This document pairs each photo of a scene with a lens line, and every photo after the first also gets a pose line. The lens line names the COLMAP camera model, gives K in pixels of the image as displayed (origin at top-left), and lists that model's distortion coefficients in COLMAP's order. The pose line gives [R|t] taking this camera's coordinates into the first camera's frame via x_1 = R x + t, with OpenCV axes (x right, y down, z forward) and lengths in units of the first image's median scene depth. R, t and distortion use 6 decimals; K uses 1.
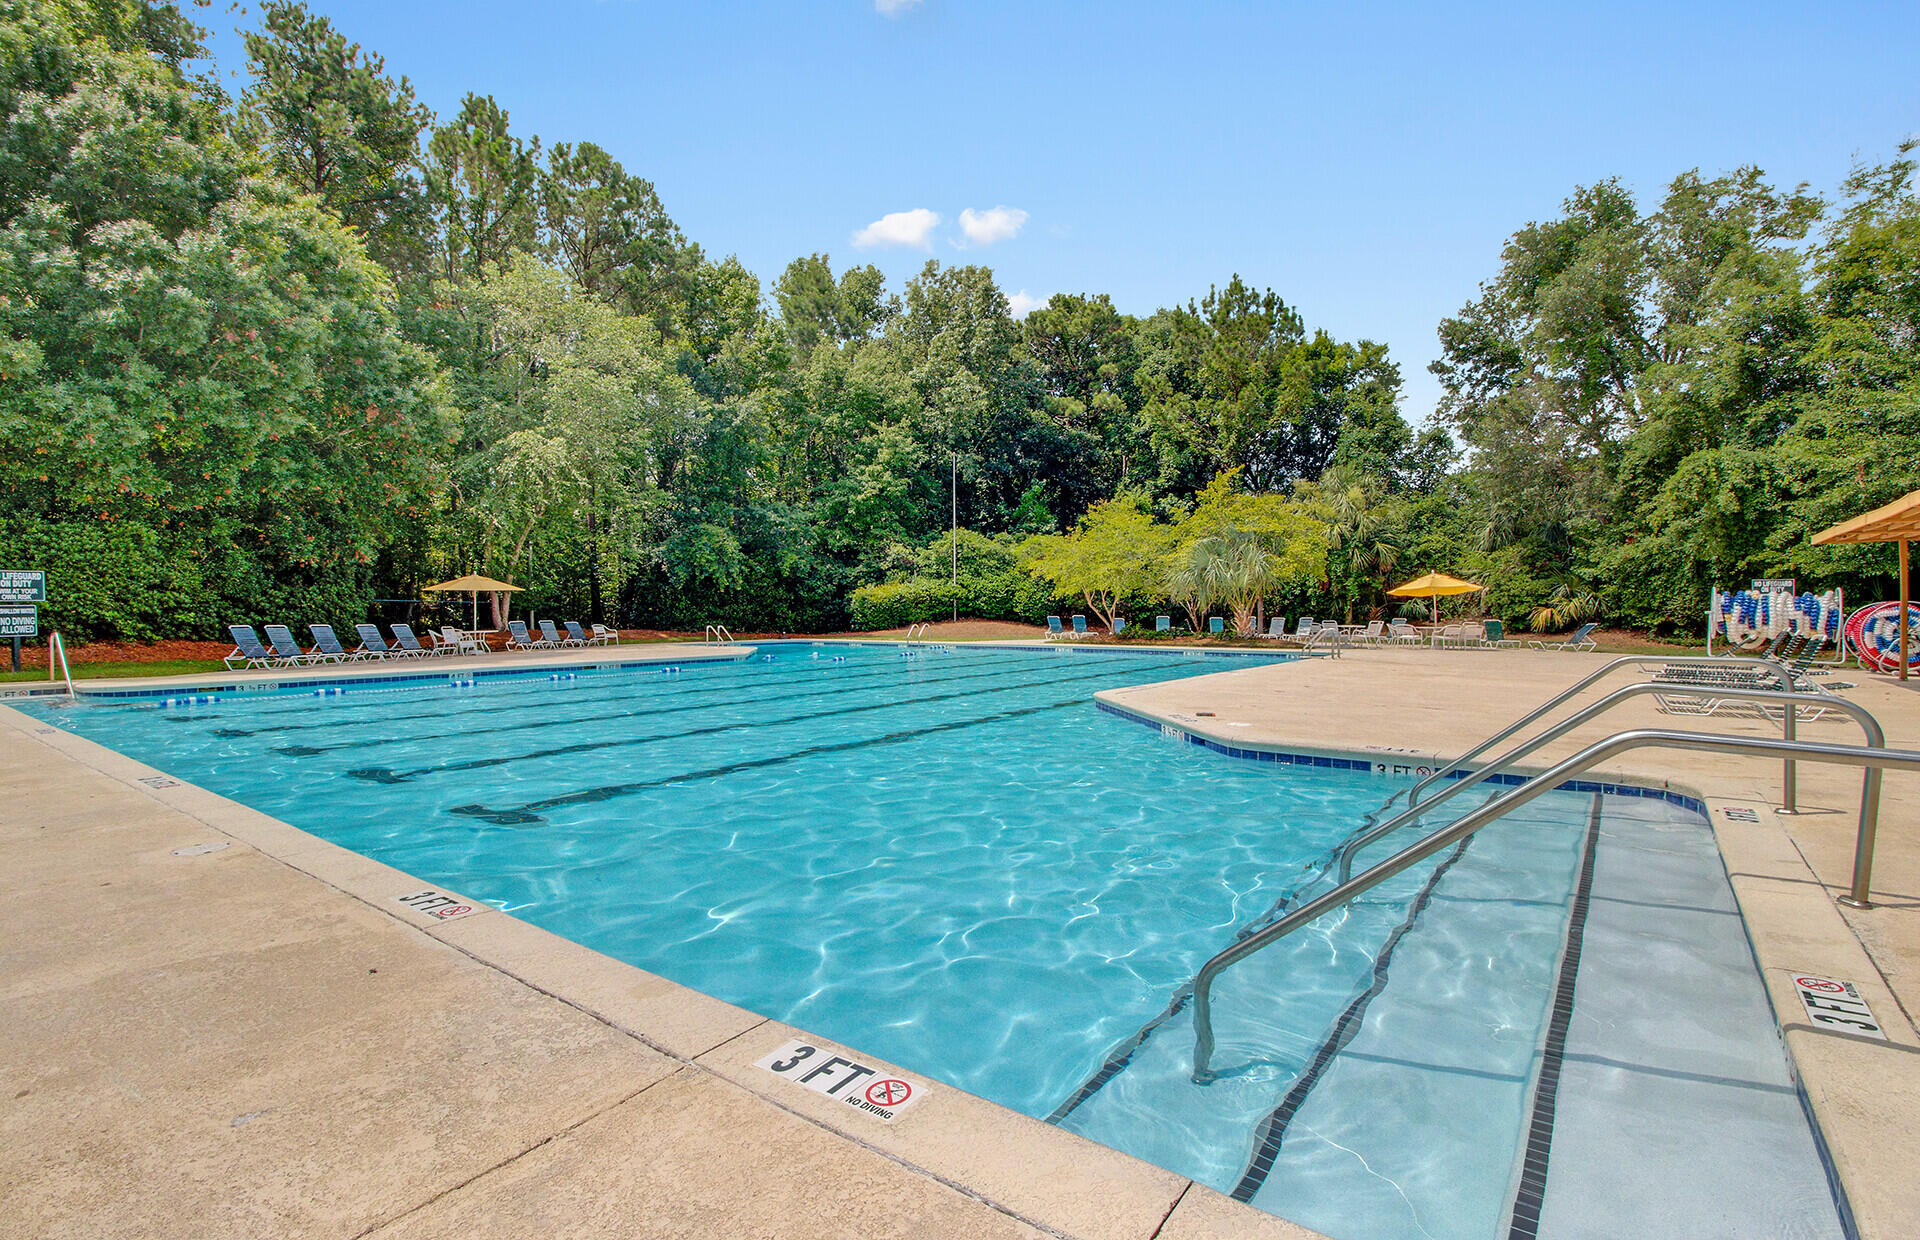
lens RADIAL K [[909.3, 0, 960.4], [0, 909.3, 620.4], [0, 0, 1]] dist [0.000232, -0.000212]
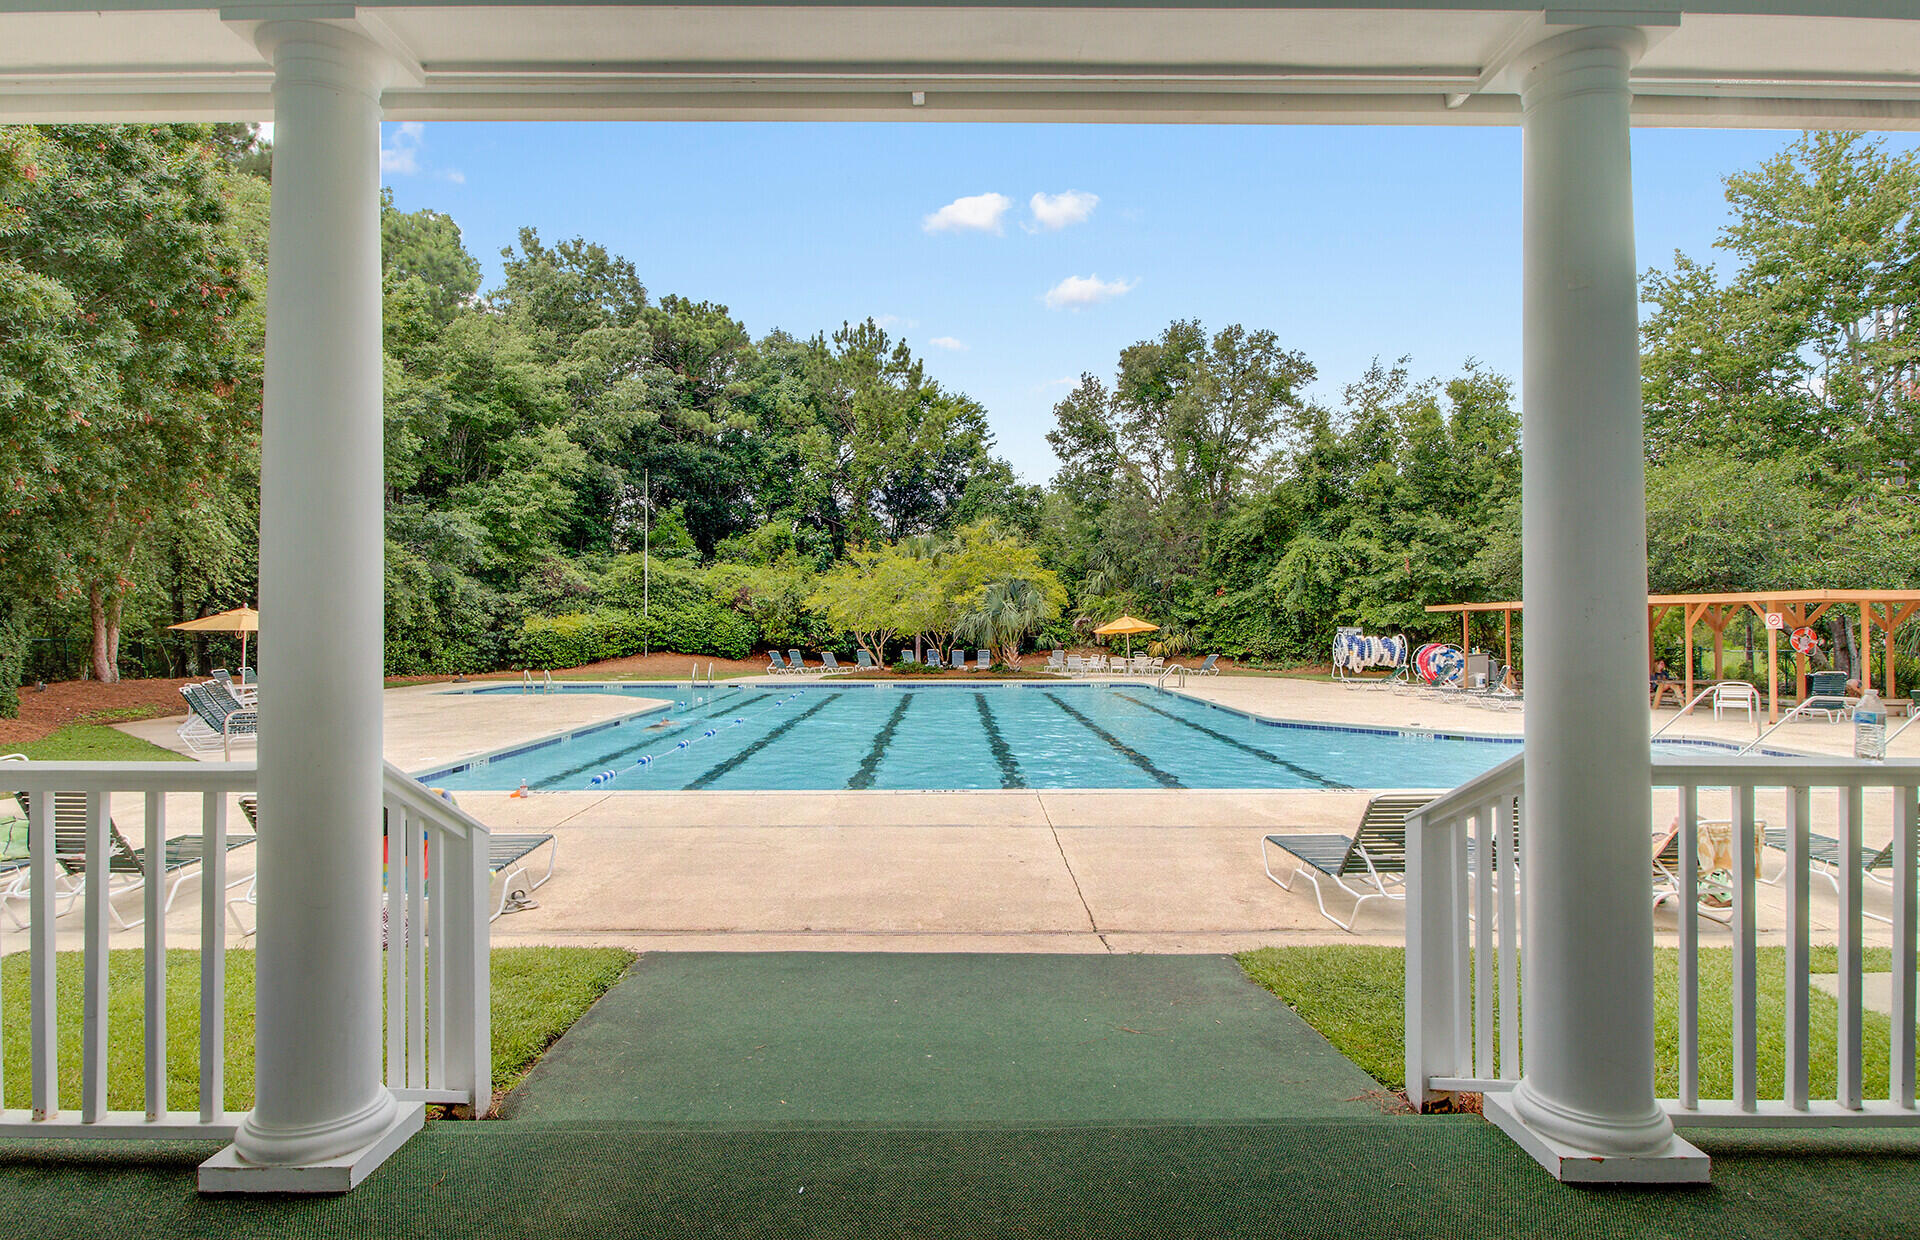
lens RADIAL K [[1039.7, 0, 953.0], [0, 1039.7, 625.5], [0, 0, 1]] dist [0.000347, 0.000016]
pose [[0.795598, 0.004266, 0.605809, -0.393726], [0.004911, 0.999897, -0.013490, -0.015111], [-0.605805, 0.013708, 0.795495, 0.002378]]
